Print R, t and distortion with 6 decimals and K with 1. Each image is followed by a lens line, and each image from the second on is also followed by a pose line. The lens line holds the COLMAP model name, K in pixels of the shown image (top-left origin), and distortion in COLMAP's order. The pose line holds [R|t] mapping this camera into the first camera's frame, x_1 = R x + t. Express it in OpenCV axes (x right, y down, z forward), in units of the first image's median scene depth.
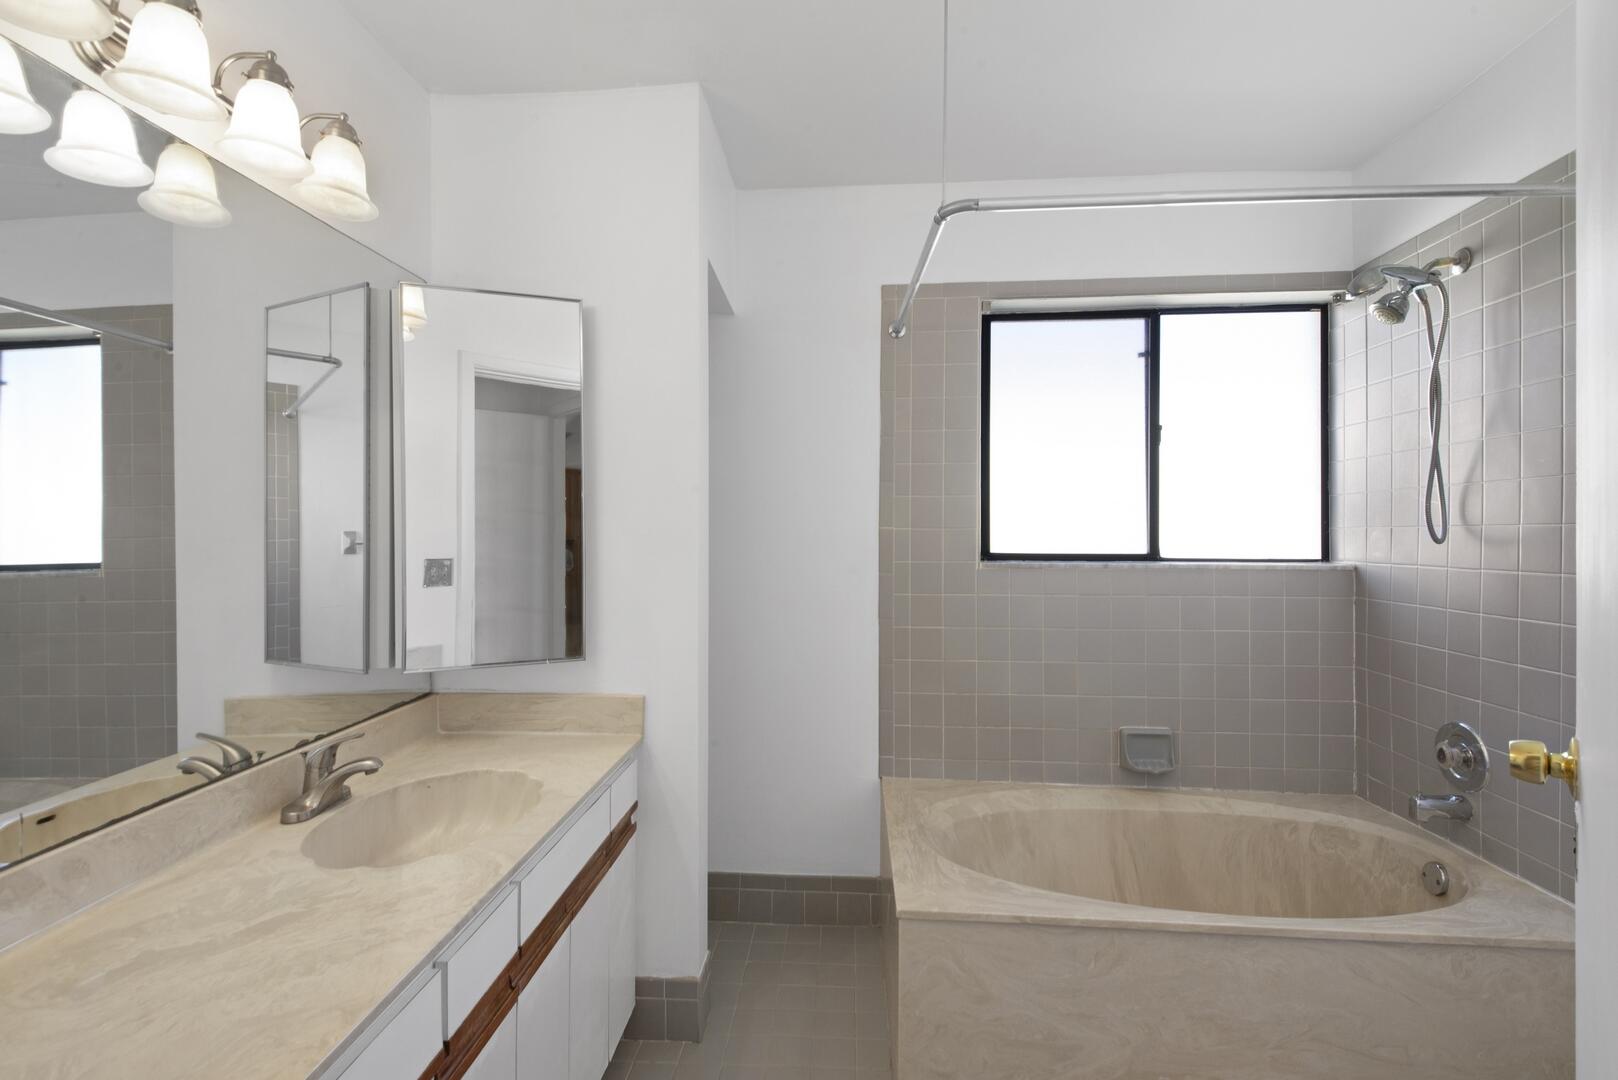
lens RADIAL K [[726.2, 0, 803.5], [0, 726.2, 535.3], [0, 0, 1]] dist [0.000151, -0.000036]
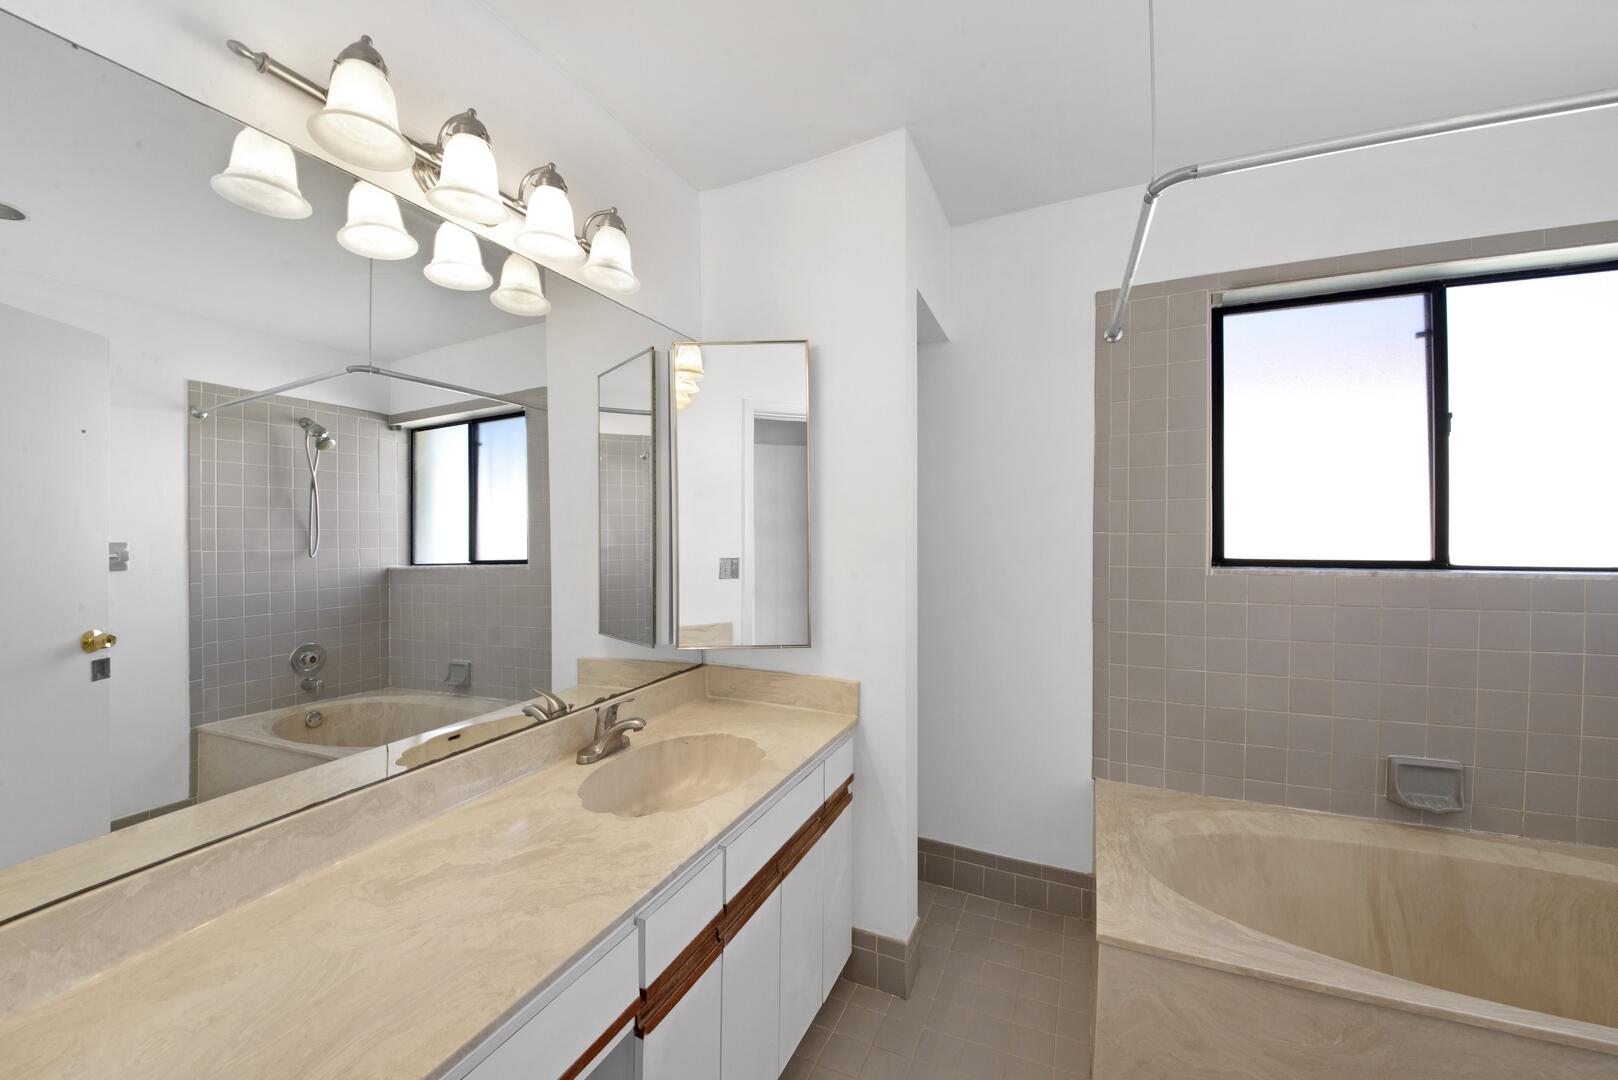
lens RADIAL K [[592.5, 0, 811.5], [0, 592.5, 545.0], [0, 0, 1]] dist [0.013124, -0.014474]
pose [[0.936736, 0.000385, -0.350036, 0.036566], [0.003079, 0.999952, 0.009339, -0.002922], [0.350023, -0.009826, 0.936690, 0.107285]]
